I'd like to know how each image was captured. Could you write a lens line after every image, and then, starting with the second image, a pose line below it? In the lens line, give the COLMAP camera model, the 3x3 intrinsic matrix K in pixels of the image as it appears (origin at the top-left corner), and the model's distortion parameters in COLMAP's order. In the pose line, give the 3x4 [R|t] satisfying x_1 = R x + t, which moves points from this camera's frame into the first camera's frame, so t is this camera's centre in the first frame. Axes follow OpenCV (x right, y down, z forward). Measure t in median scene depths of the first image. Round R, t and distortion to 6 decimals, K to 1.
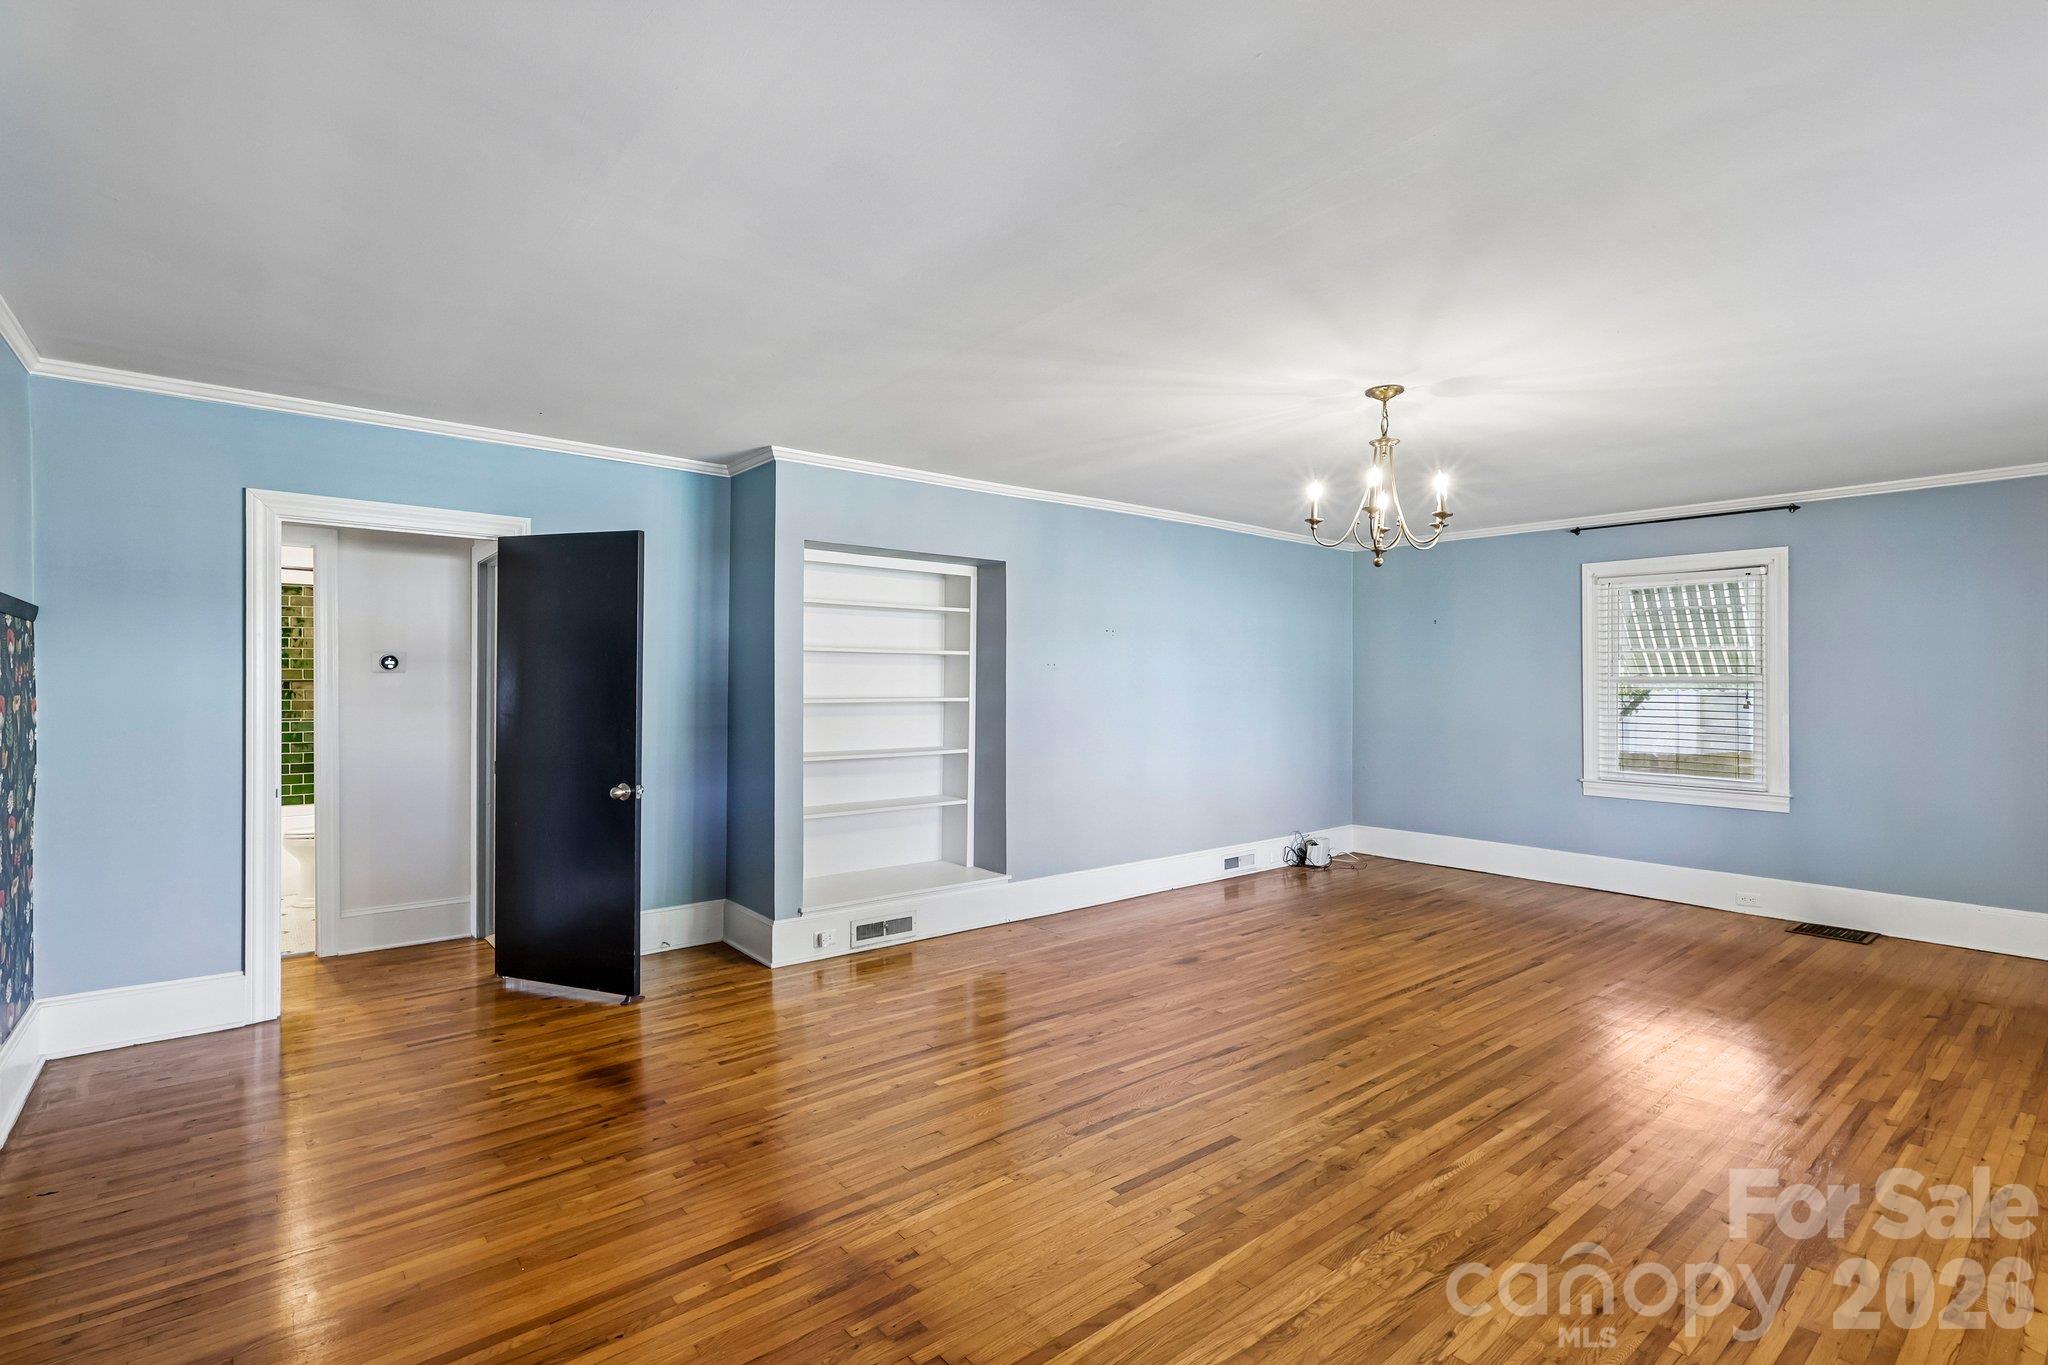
lens RADIAL K [[951.0, 0, 1034.1], [0, 951.0, 688.4], [0, 0, 1]] dist [0.000396, 0.000740]
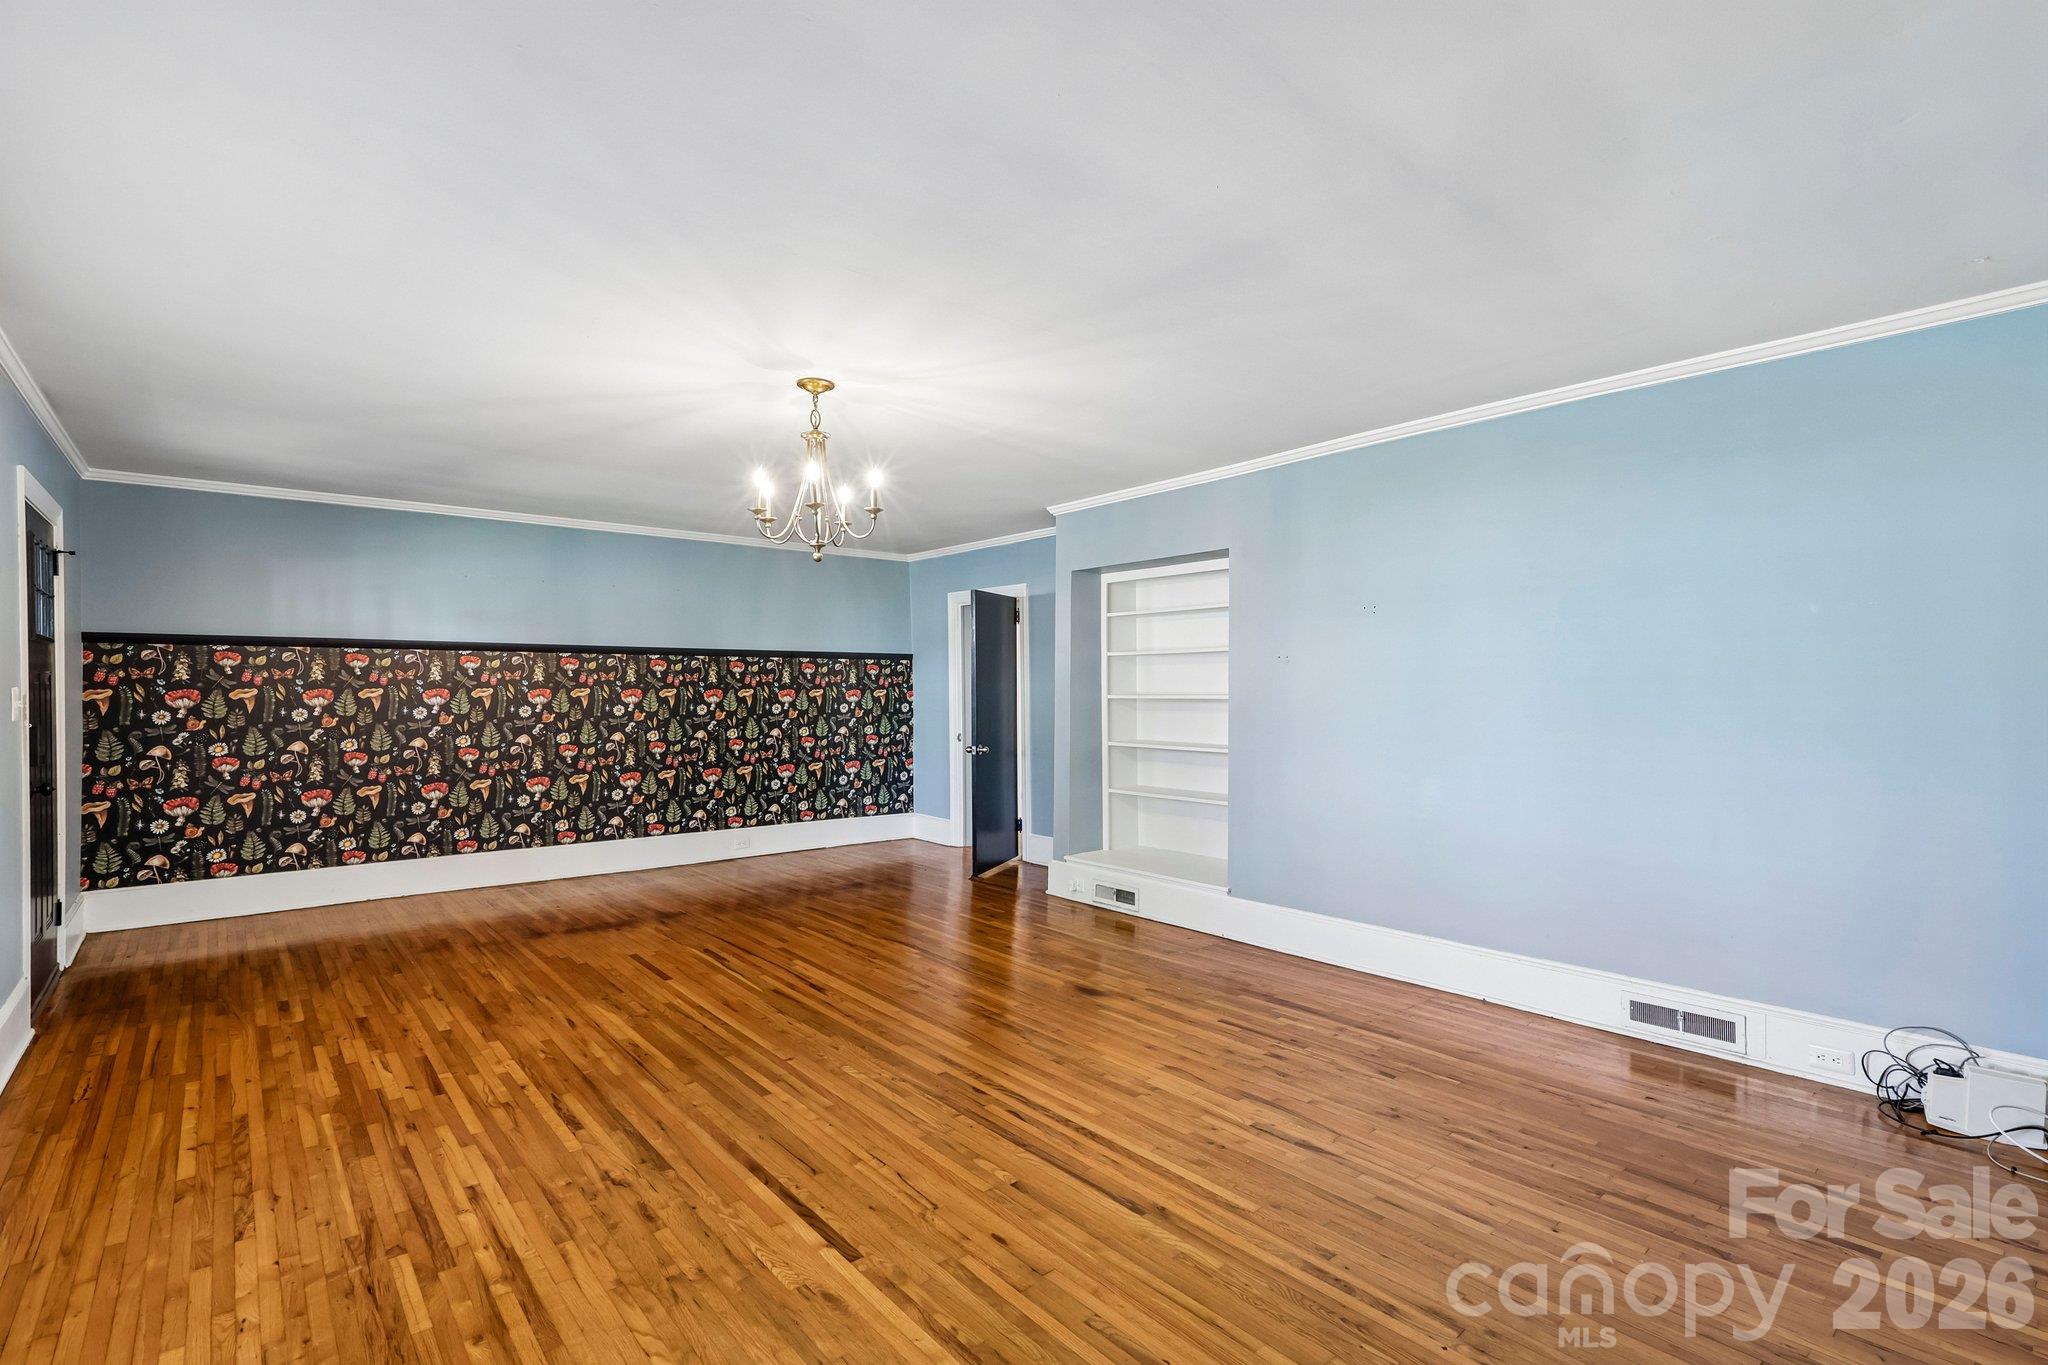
lens RADIAL K [[948.0, 0, 1024.0], [0, 948.0, 682.5], [0, 0, 1]] dist [0.017417, -0.000607]
pose [[0.005510, -0.012625, -0.999905, 1.290769], [0.002581, 0.999917, -0.012611, 0.013616], [0.999981, -0.002512, 0.005542, 1.155019]]
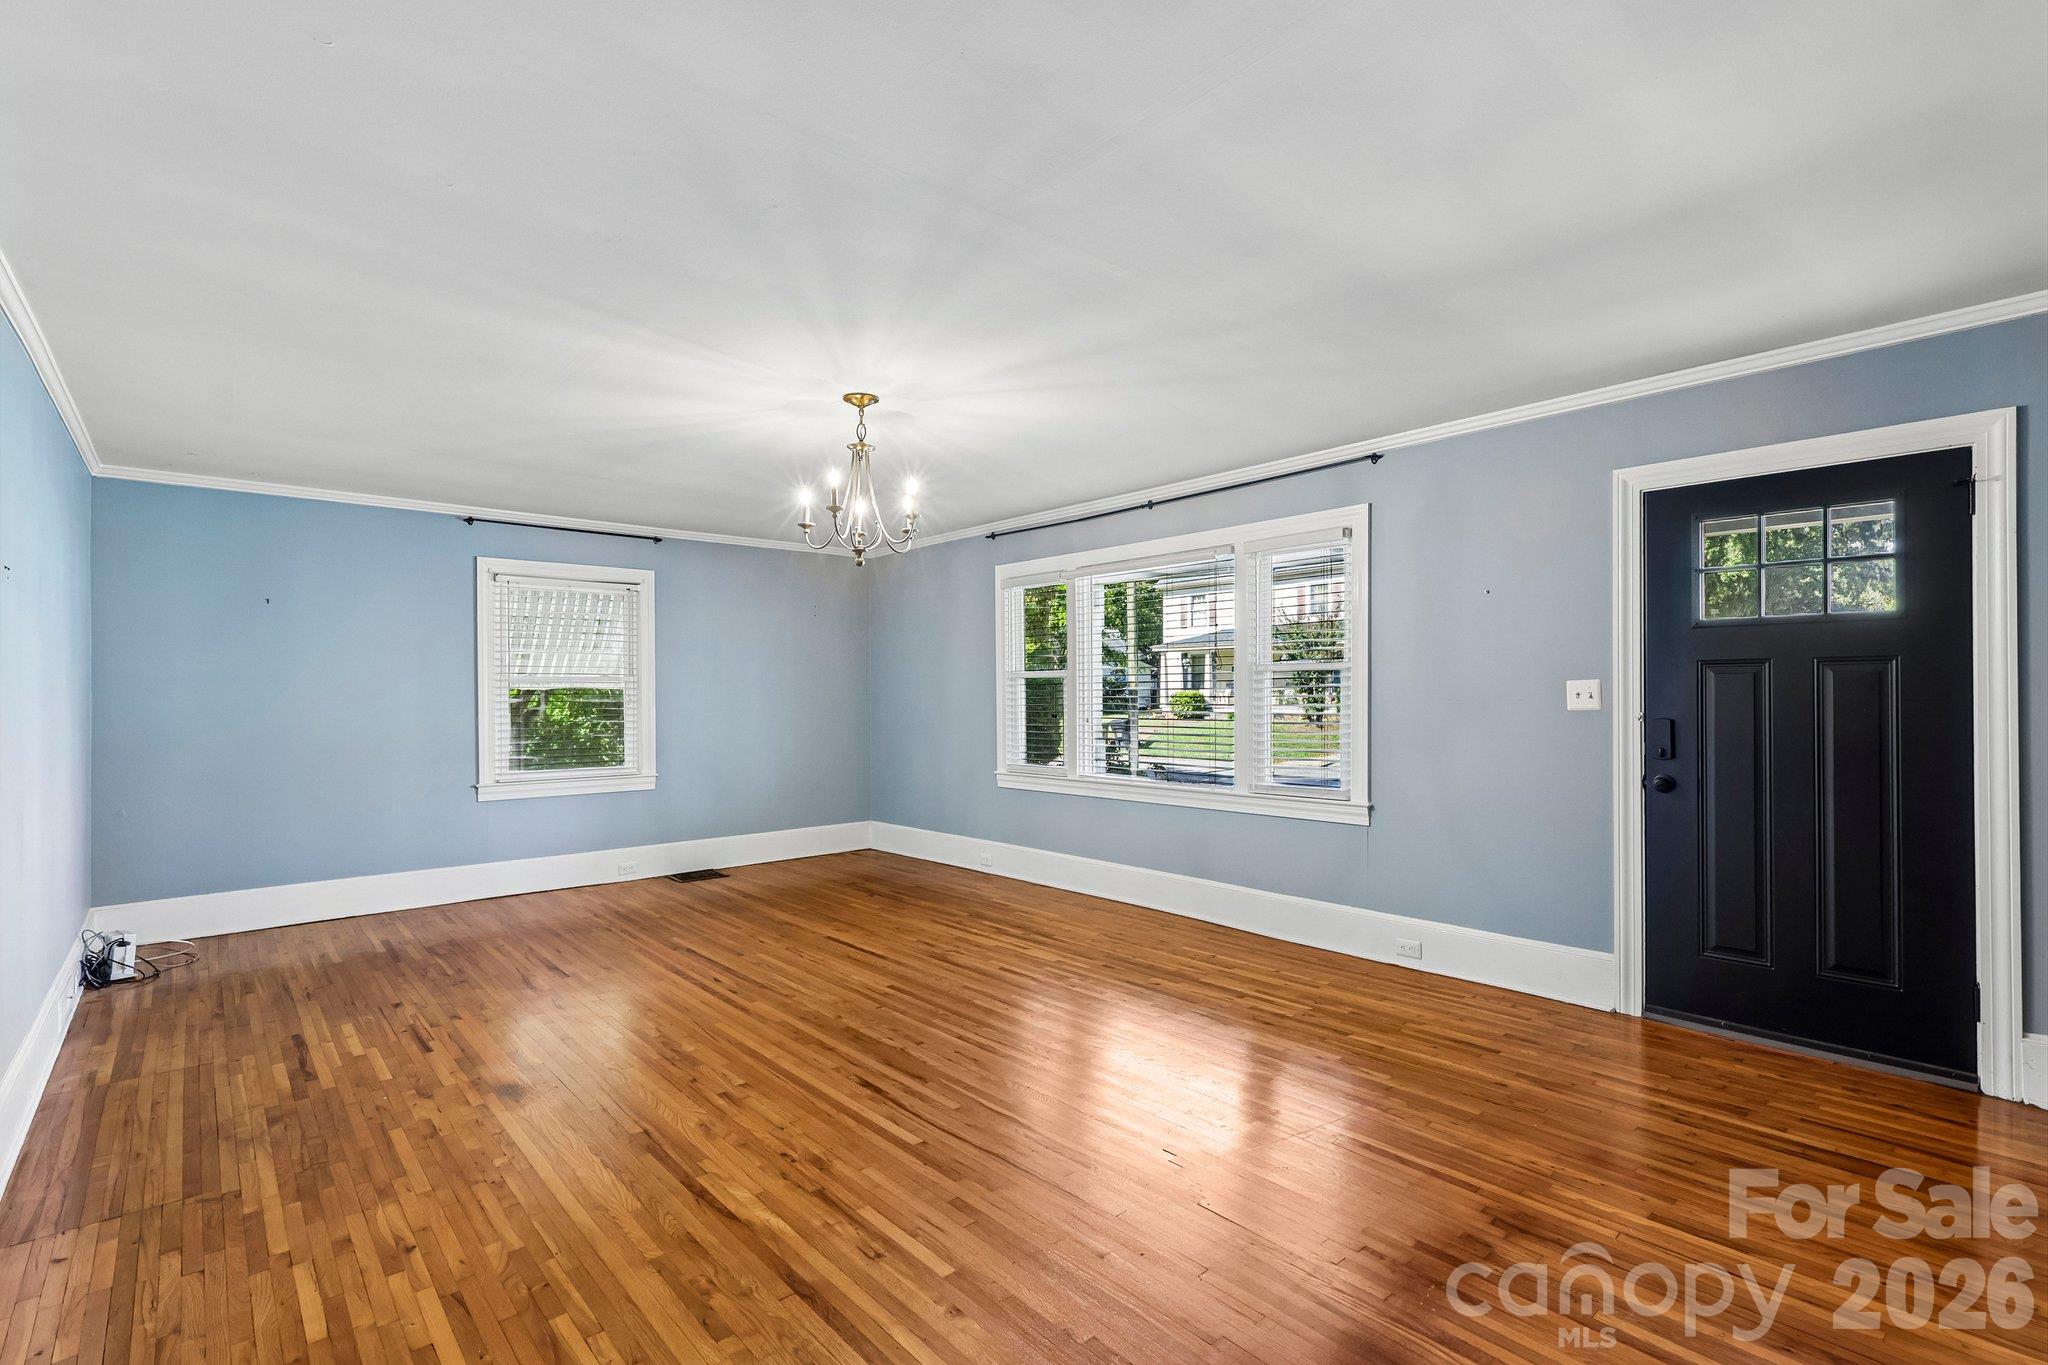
lens RADIAL K [[951.0, 0, 1034.1], [0, 951.0, 688.4], [0, 0, 1]] dist [0.000396, 0.000740]
pose [[-0.032122, -0.003701, 0.999477, -0.644421], [0.009842, 0.999943, 0.004019, 0.002308], [-0.999435, 0.009966, -0.032084, 0.802186]]
